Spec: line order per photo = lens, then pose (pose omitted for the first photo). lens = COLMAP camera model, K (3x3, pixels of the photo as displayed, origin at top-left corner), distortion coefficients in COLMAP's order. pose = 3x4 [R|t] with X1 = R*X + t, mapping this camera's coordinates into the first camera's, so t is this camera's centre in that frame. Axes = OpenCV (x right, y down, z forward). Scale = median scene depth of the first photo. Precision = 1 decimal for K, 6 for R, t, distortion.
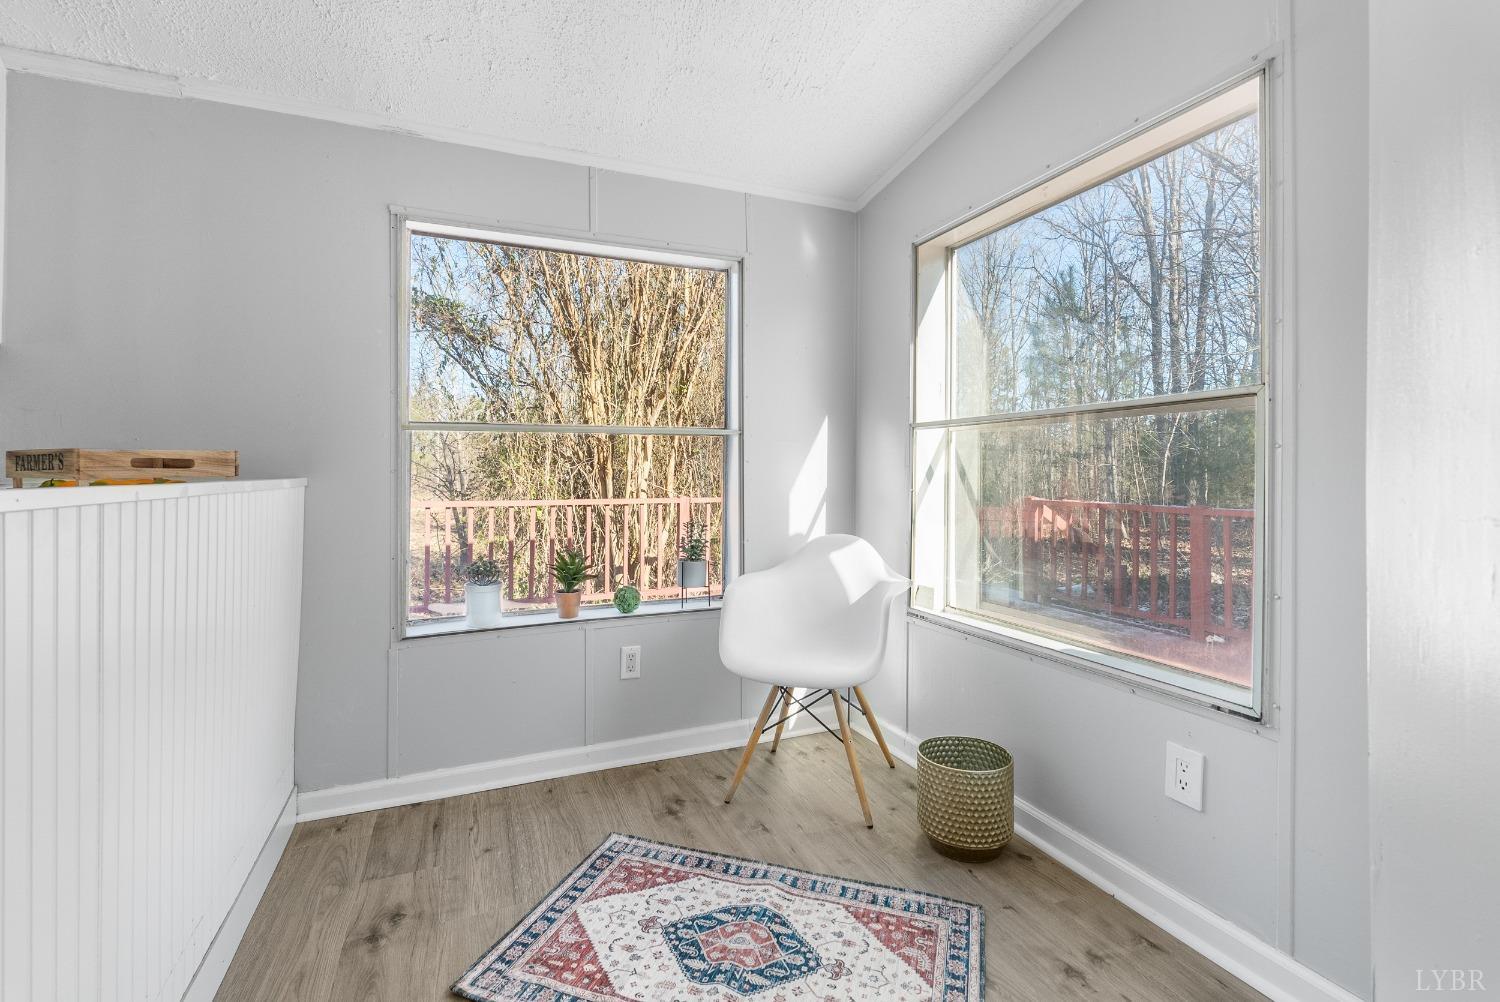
lens RADIAL K [[673.5, 0, 752.1], [0, 673.5, 473.4], [0, 0, 1]] dist [0.011326, 0.000435]
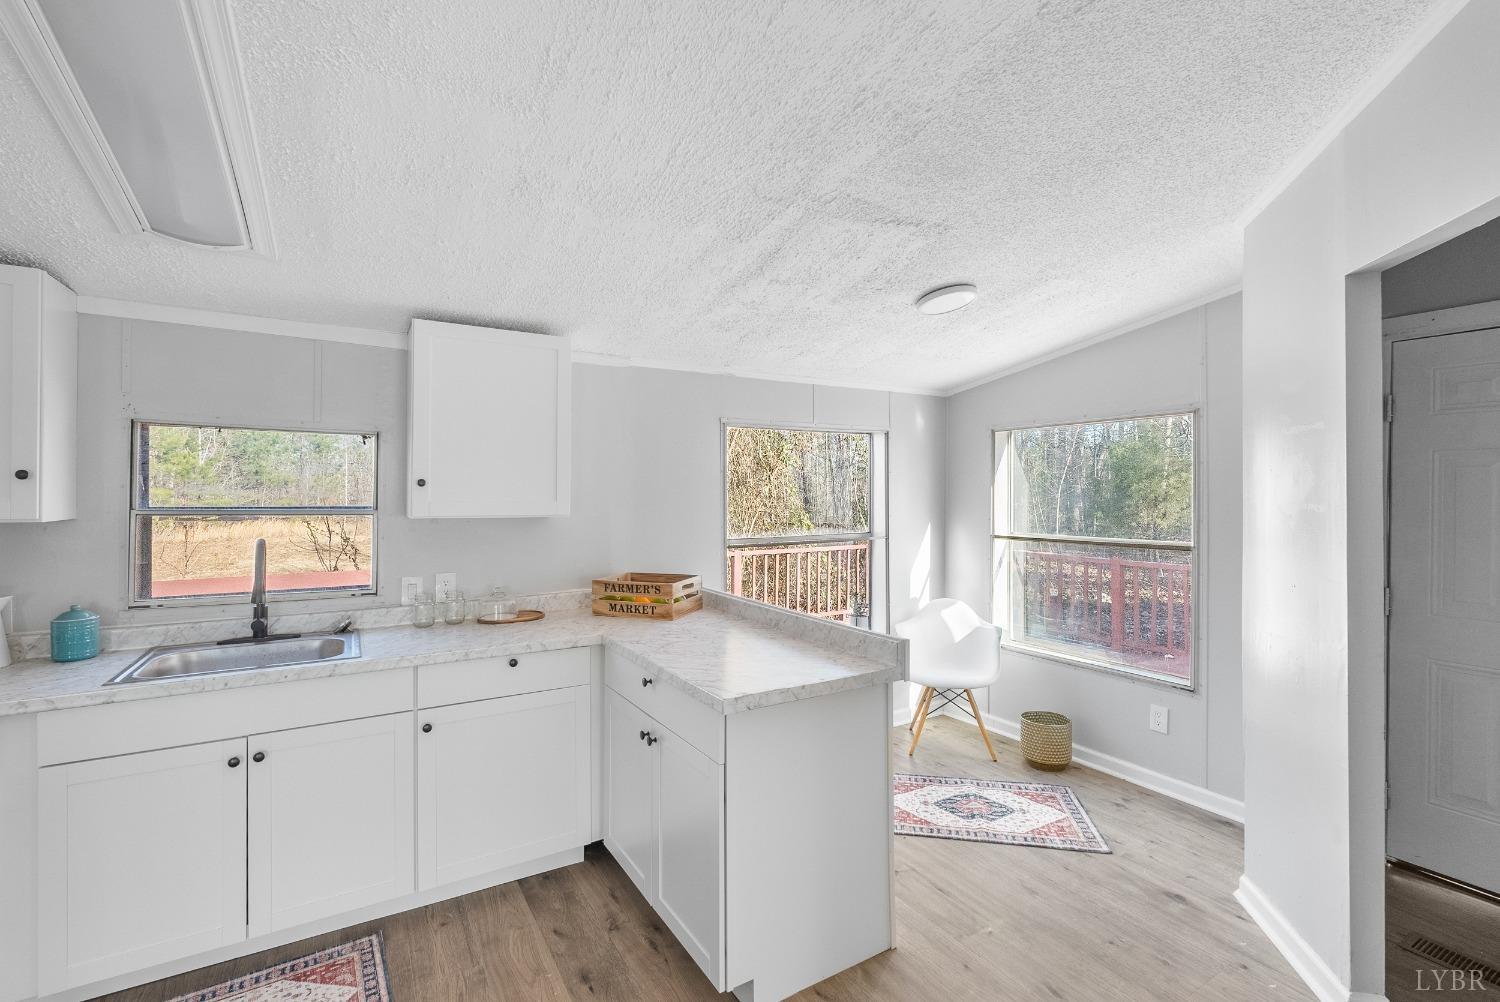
lens RADIAL K [[673.5, 0, 750.0], [0, 673.5, 496.2], [0, 0, 1]] dist [0.011326, 0.000435]
pose [[0.989231, -0.002598, 0.146338, -0.871148], [0.001625, 0.999976, 0.006768, -0.257324], [-0.146352, -0.006457, 0.989212, -0.853130]]
